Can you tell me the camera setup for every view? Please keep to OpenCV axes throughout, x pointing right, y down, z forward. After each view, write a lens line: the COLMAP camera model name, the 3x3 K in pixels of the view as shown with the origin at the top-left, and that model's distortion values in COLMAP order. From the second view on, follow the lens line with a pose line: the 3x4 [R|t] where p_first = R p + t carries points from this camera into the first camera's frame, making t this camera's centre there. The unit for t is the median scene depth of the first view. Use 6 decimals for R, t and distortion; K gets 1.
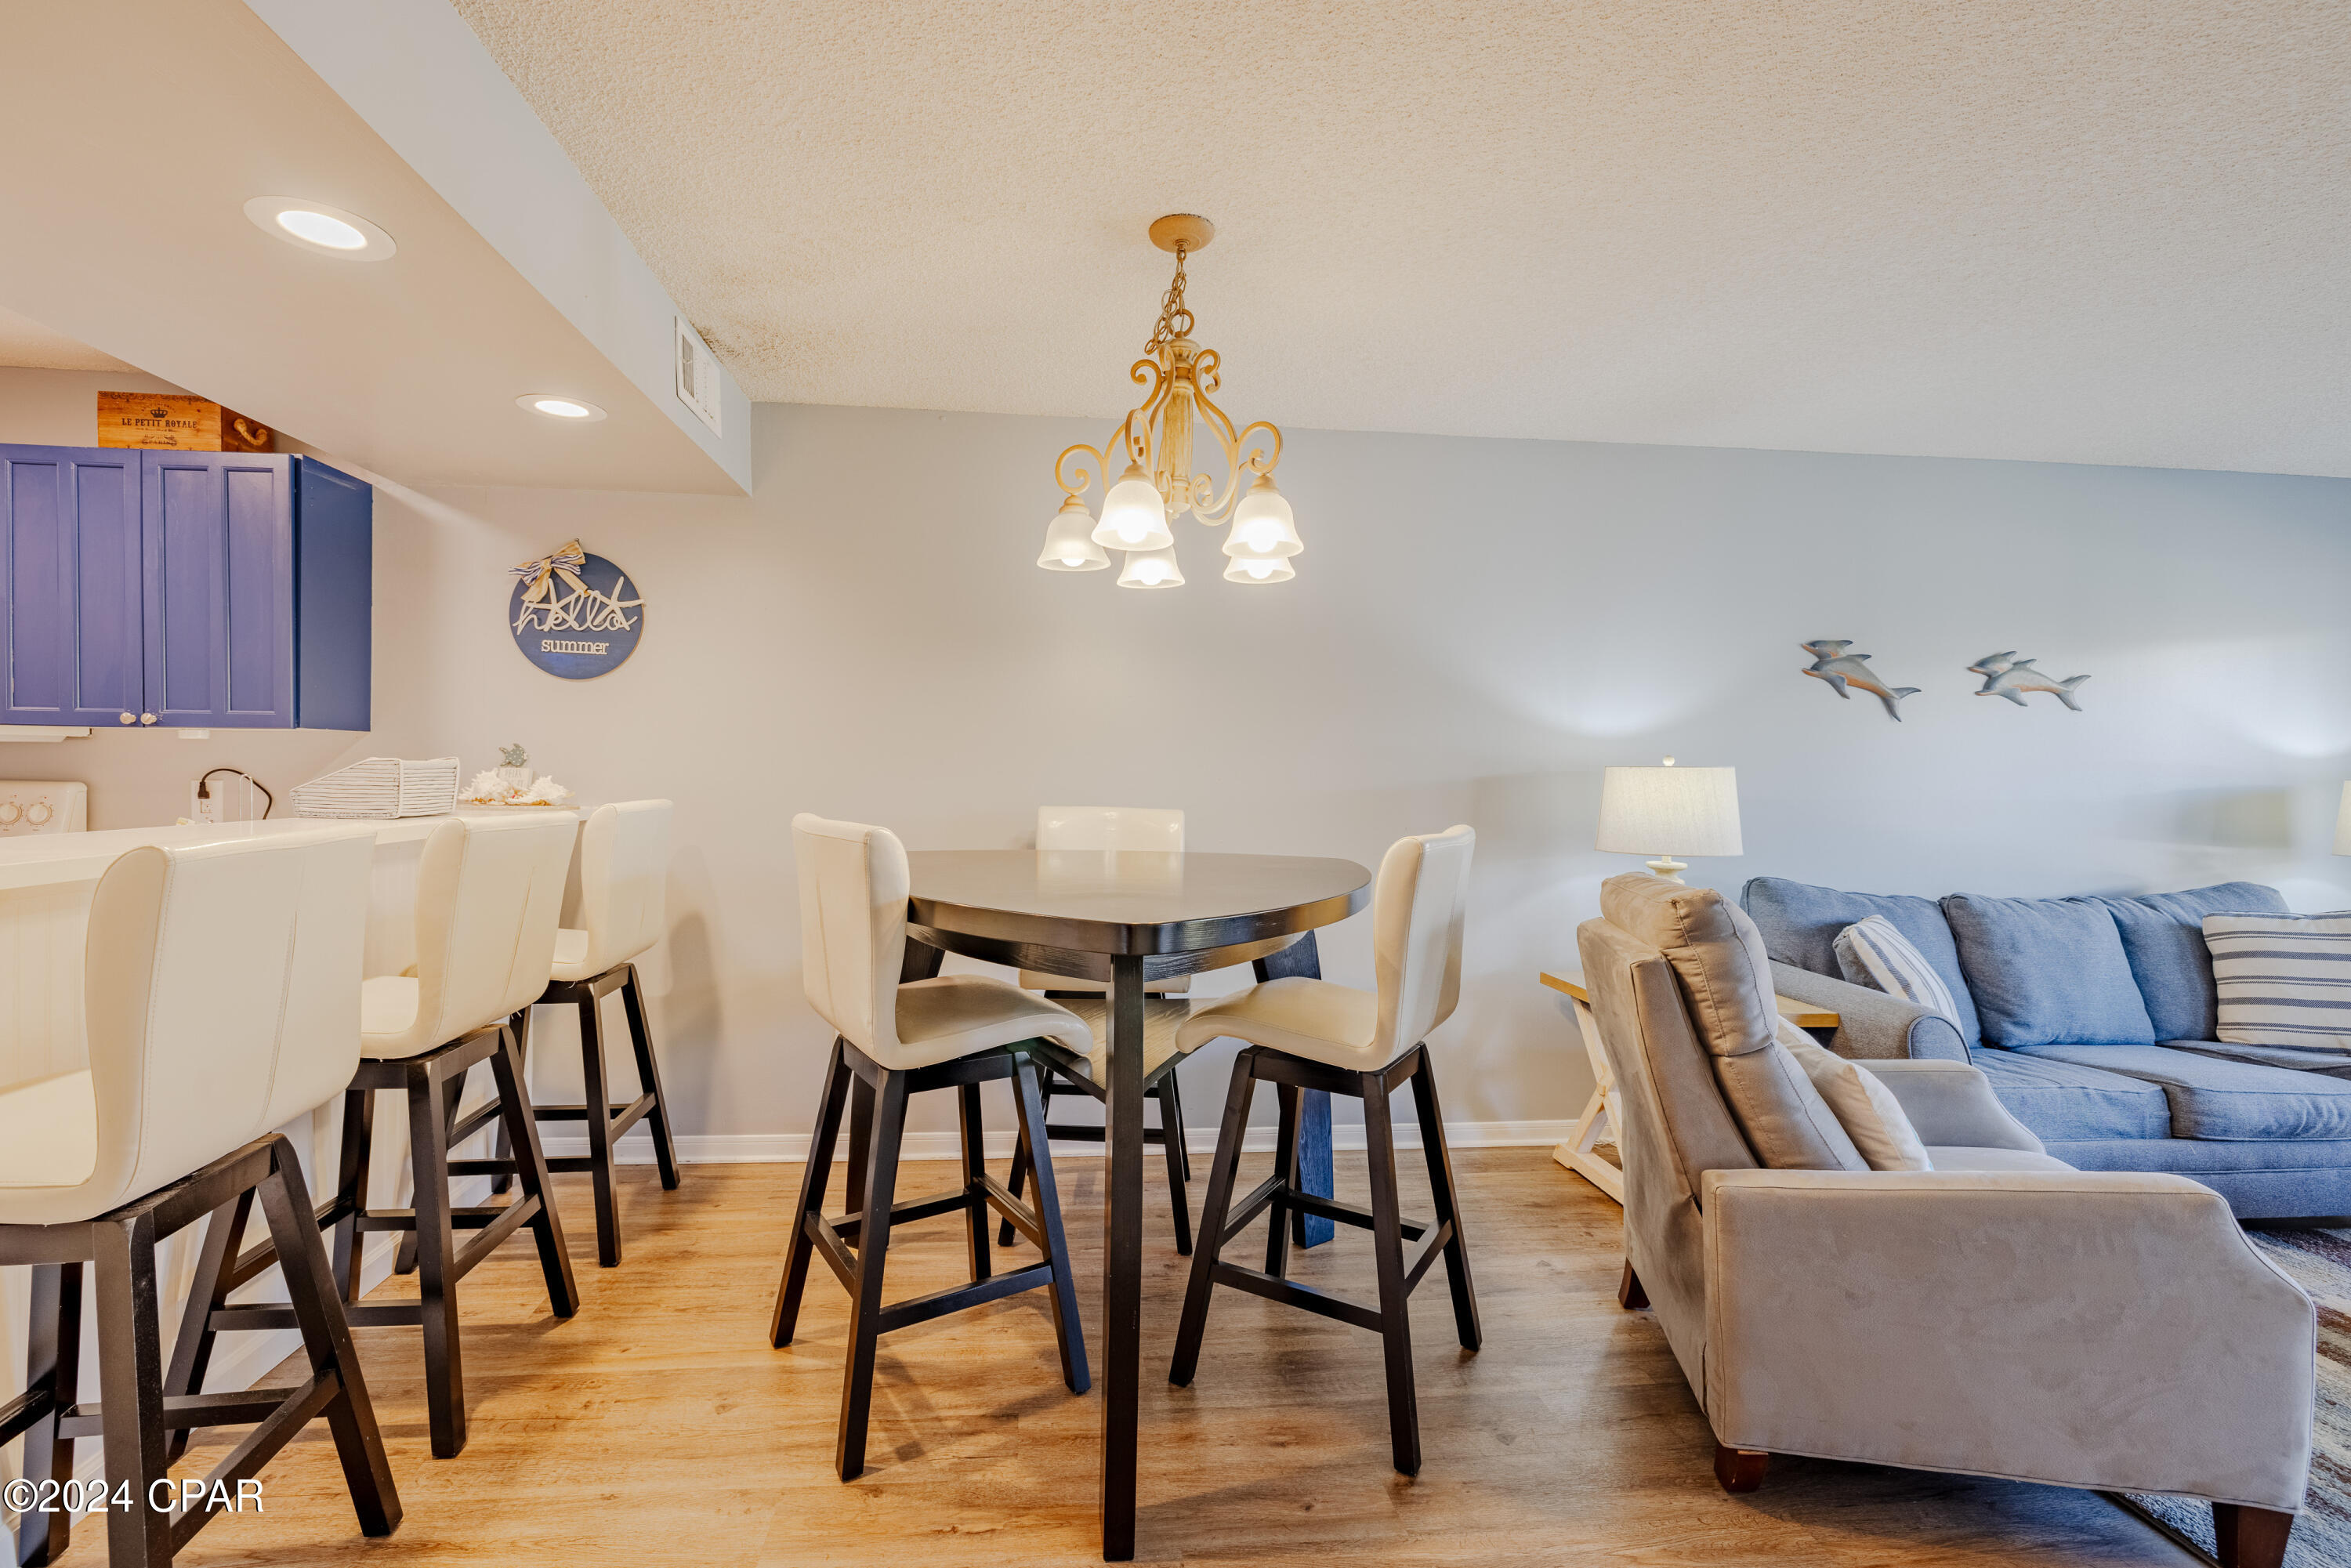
lens RADIAL K [[981.6, 0, 1159.9], [0, 981.6, 787.9], [0, 0, 1]] dist [0.001637, -0.000760]
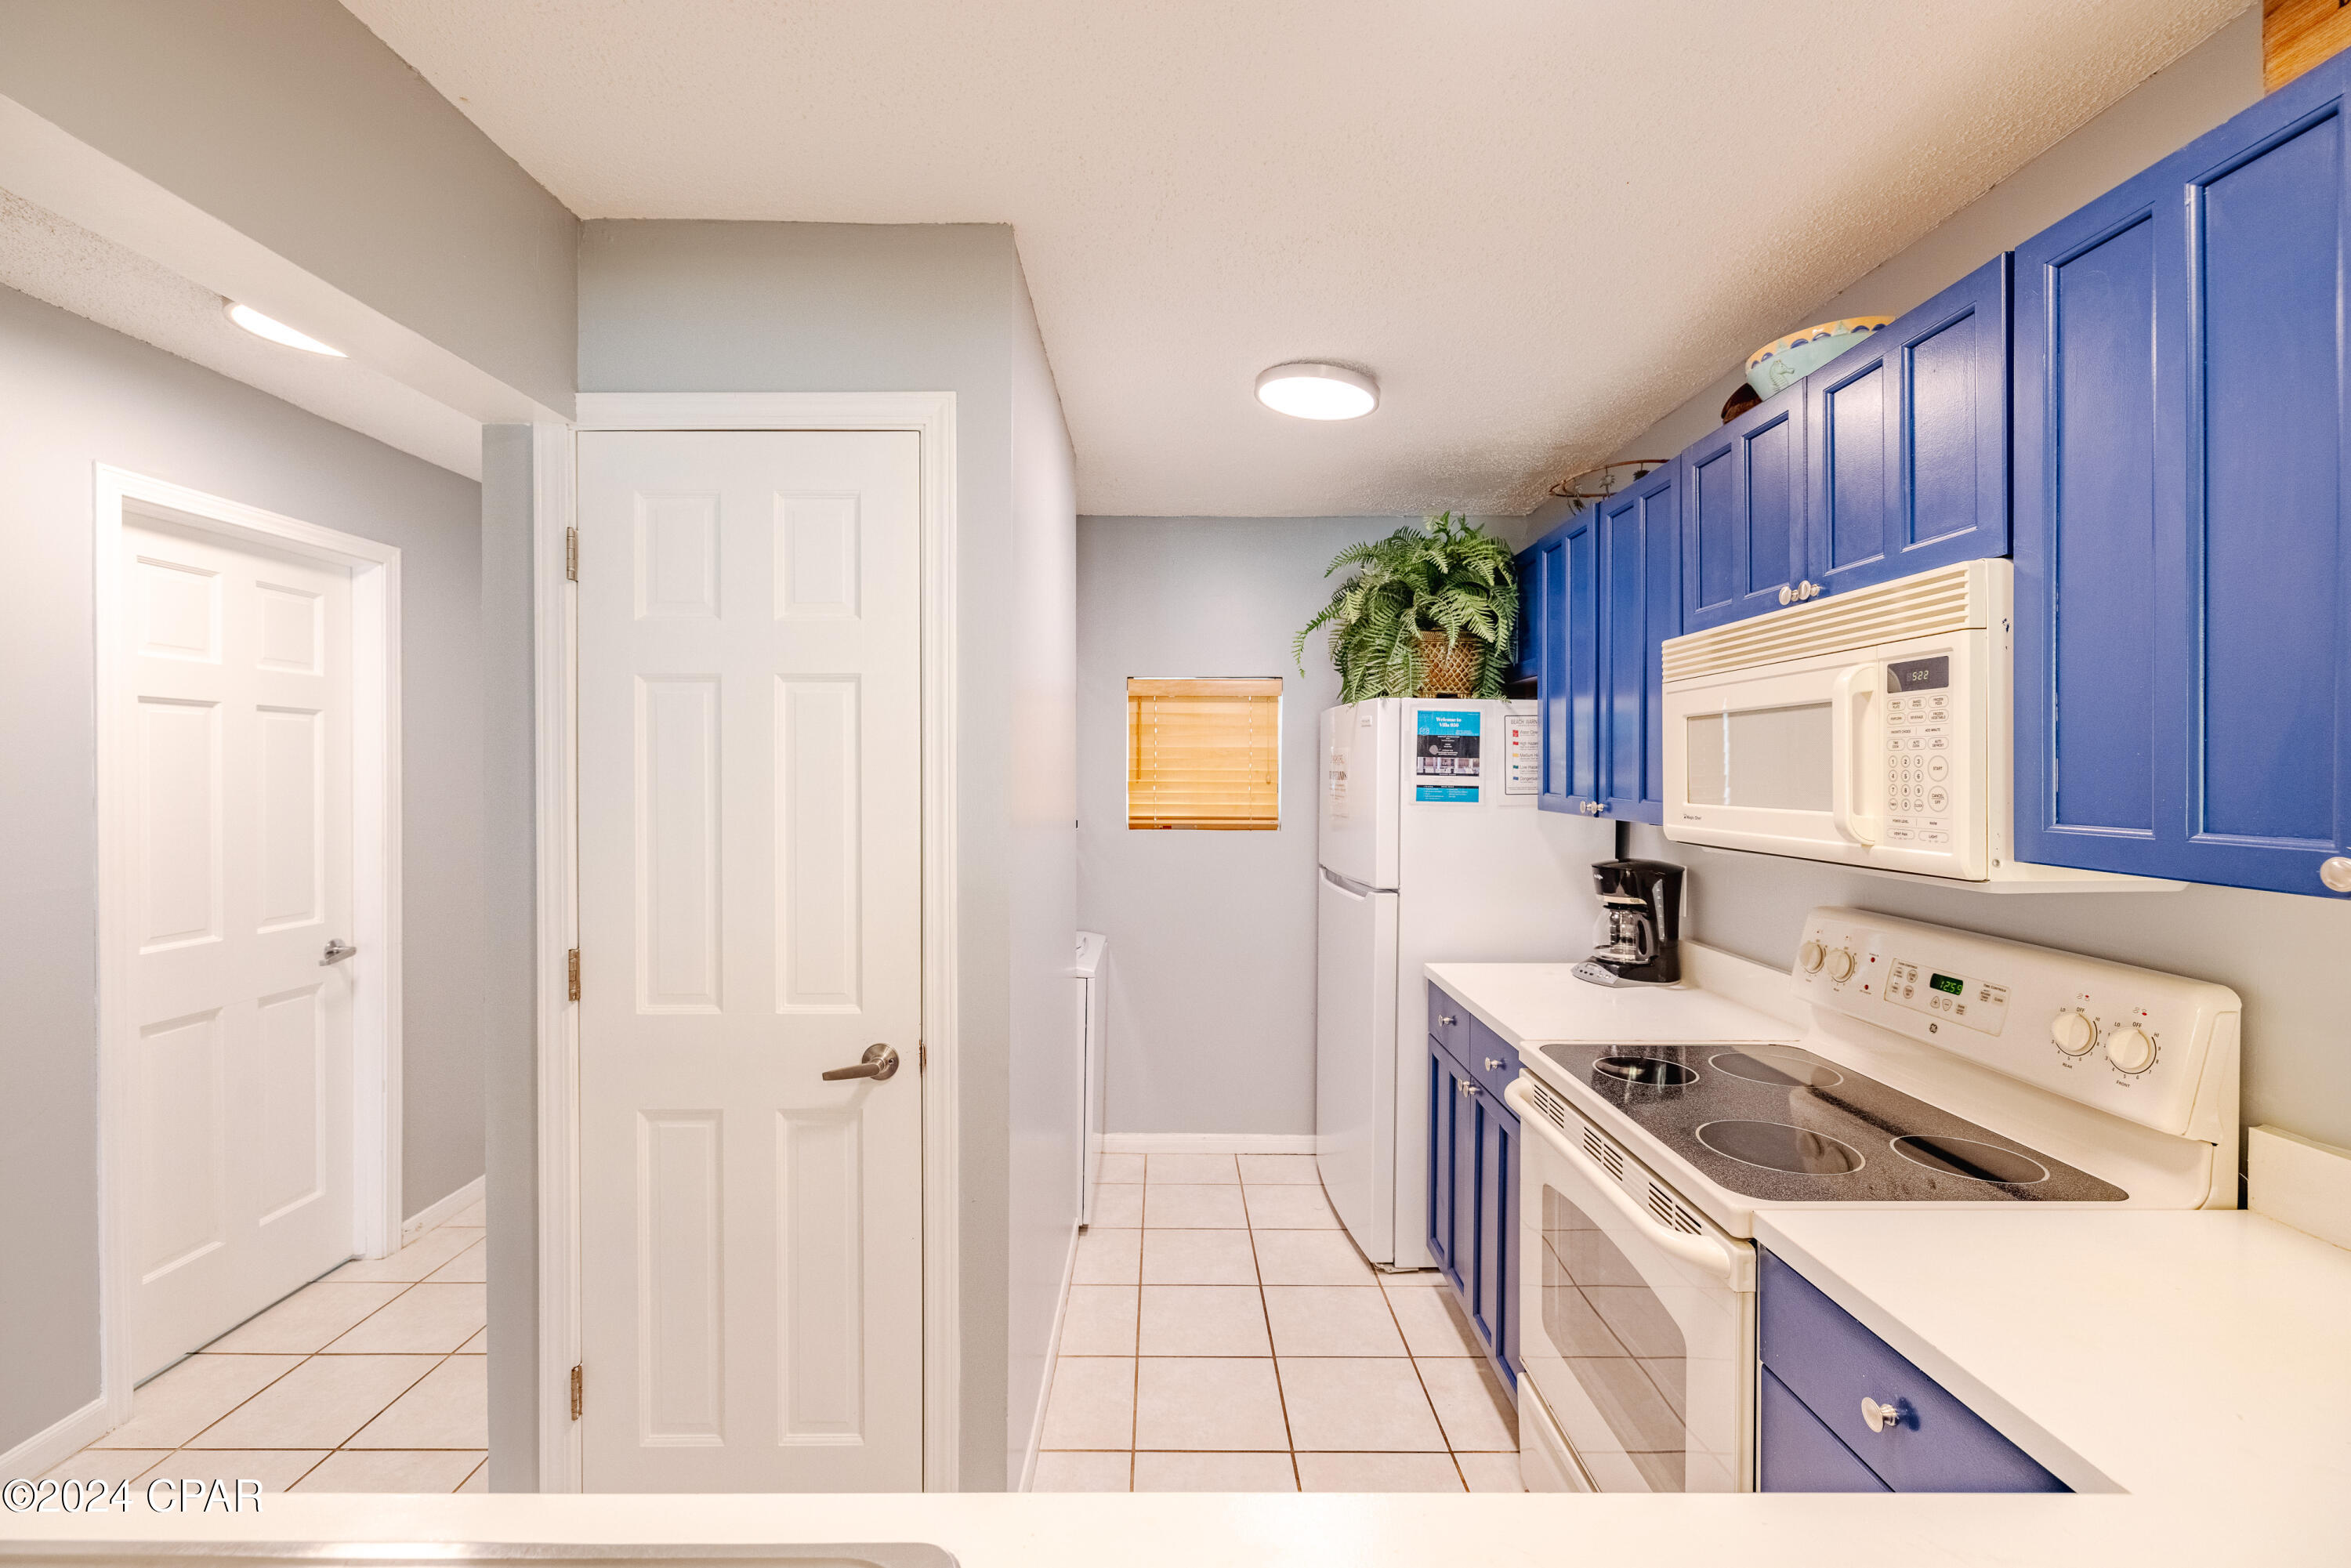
lens RADIAL K [[981.6, 0, 1167.0], [0, 981.6, 771.8], [0, 0, 1]] dist [0.001637, -0.000760]
pose [[-0.087767, -0.012257, -0.996066, -0.605600], [-0.021890, 0.999707, -0.010373, -0.081030], [0.995900, 0.020894, -0.088010, 0.554853]]
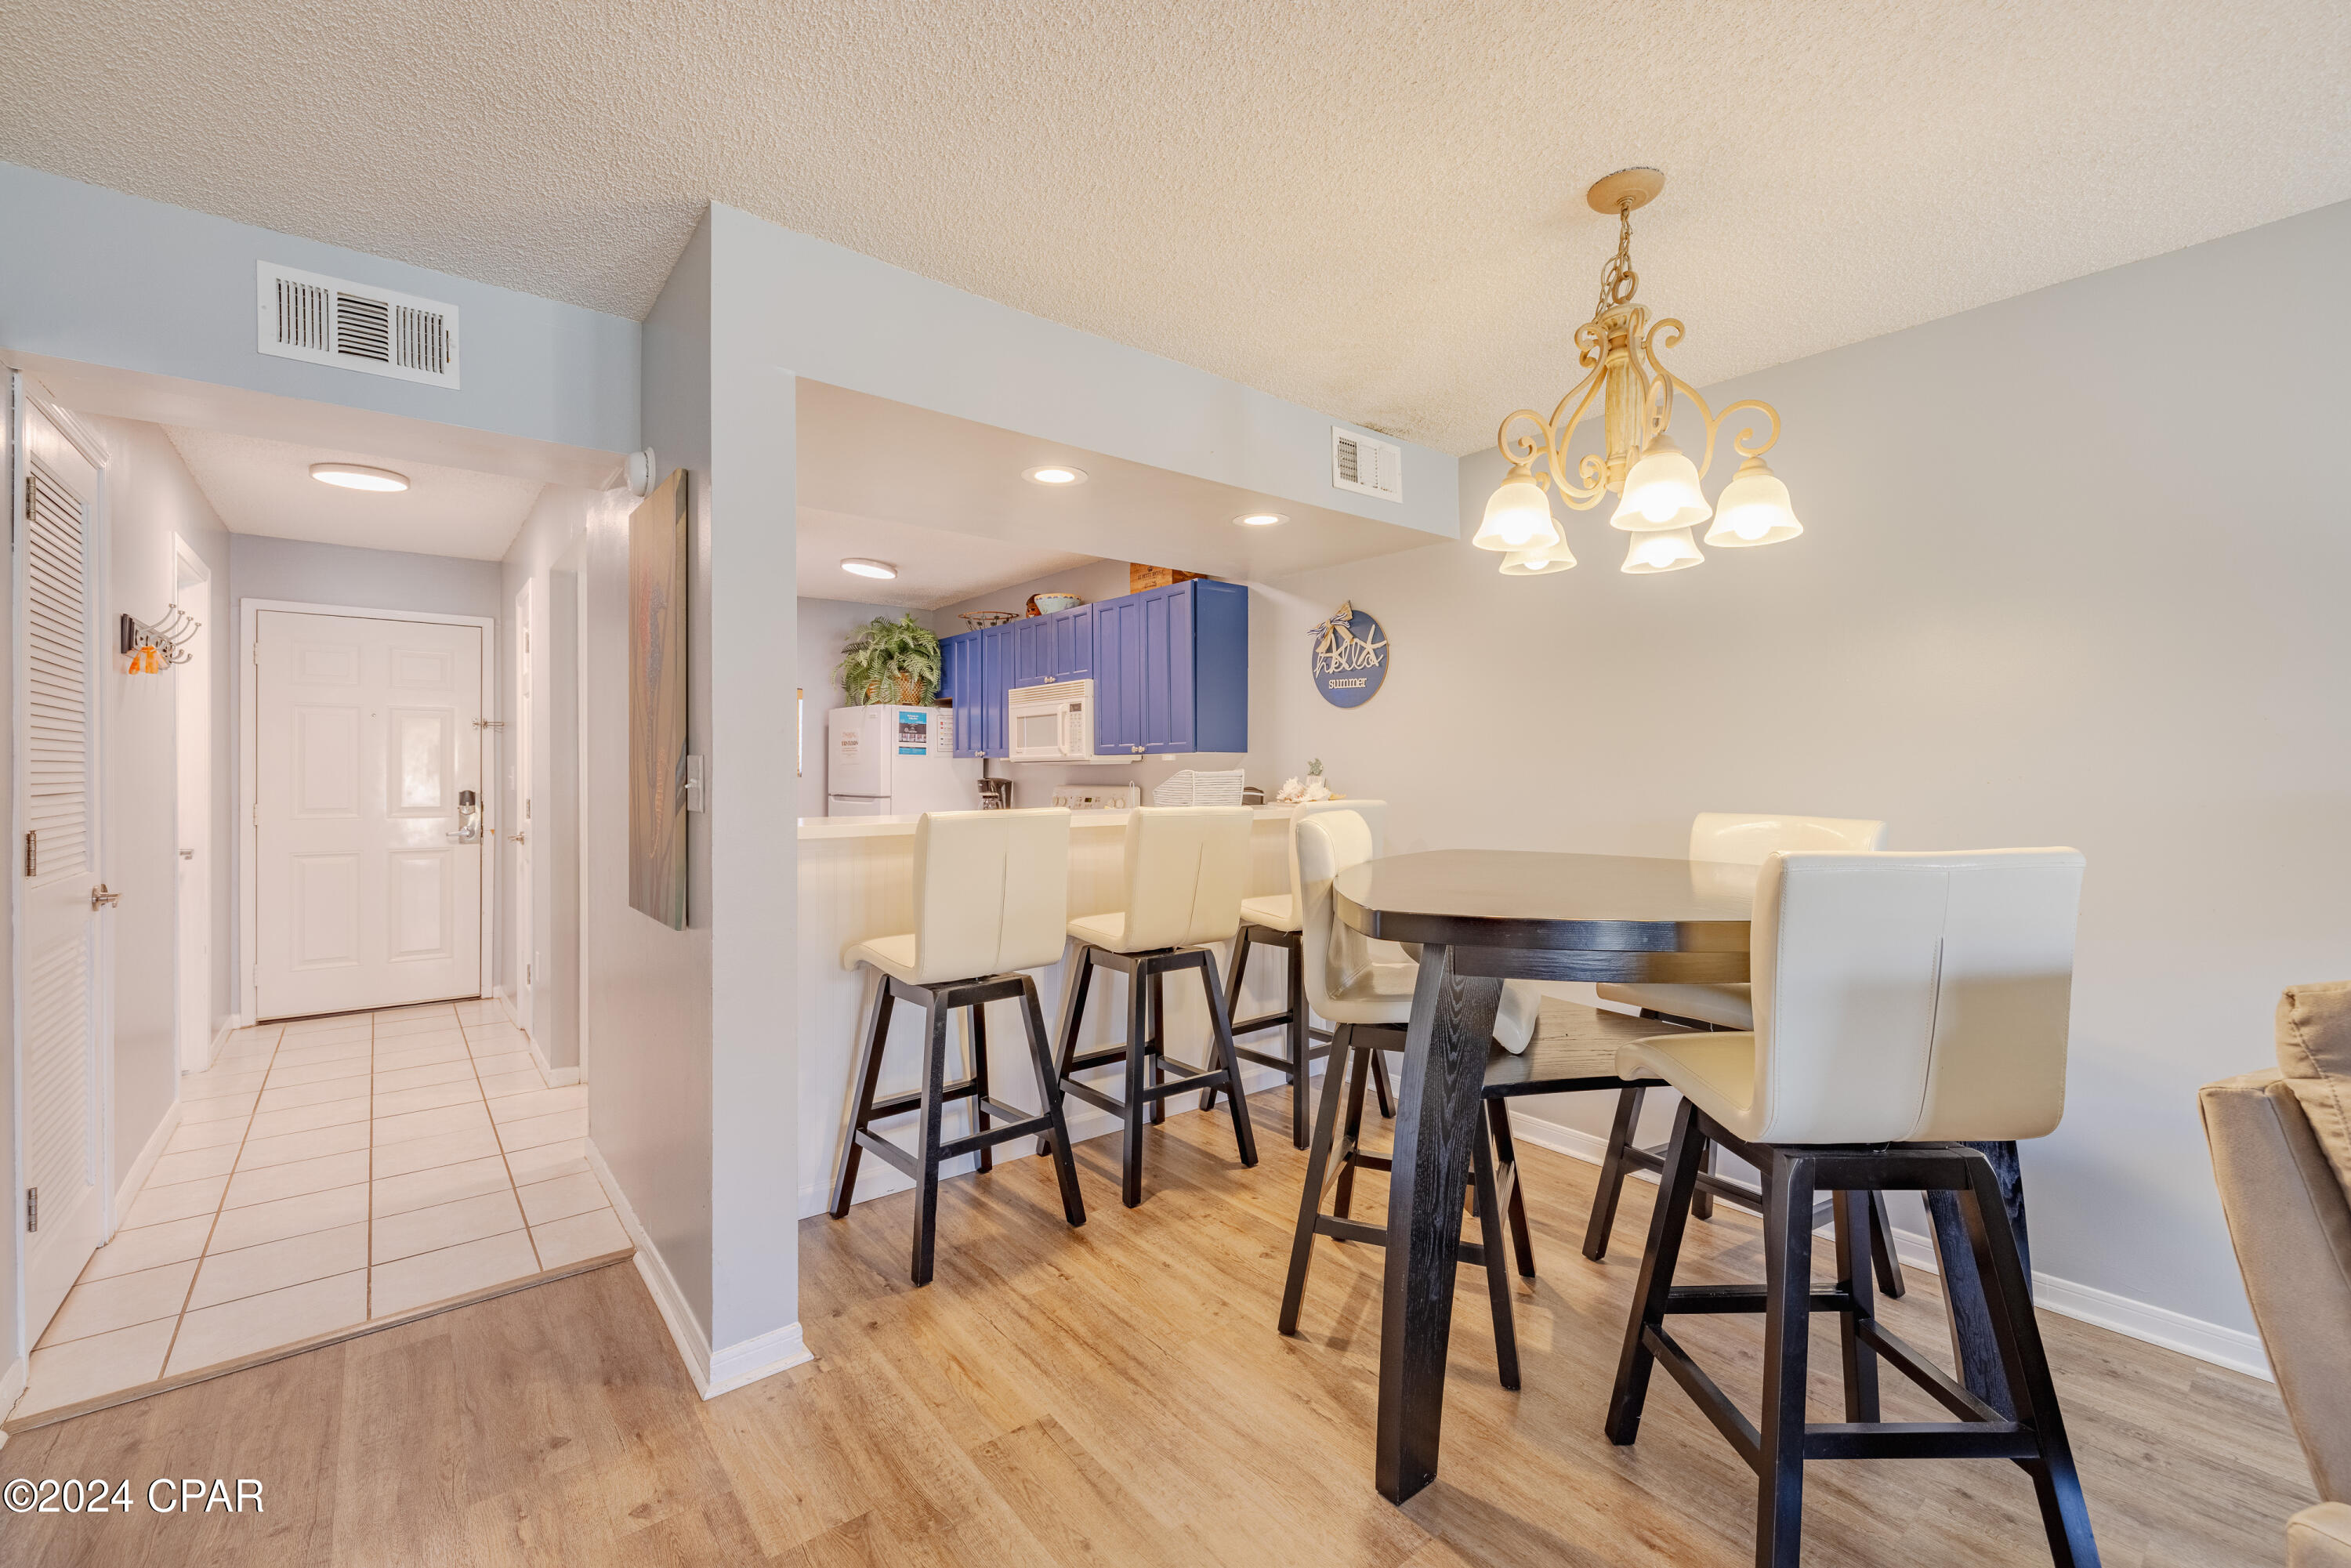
lens RADIAL K [[981.6, 0, 1163.3], [0, 981.6, 778.2], [0, 0, 1]] dist [0.001637, -0.000760]
pose [[0.548815, -0.008624, -0.835899, 0.351910], [-0.008272, 0.999842, -0.015747, 0.004265], [0.835903, 0.015557, 0.548657, 0.086577]]
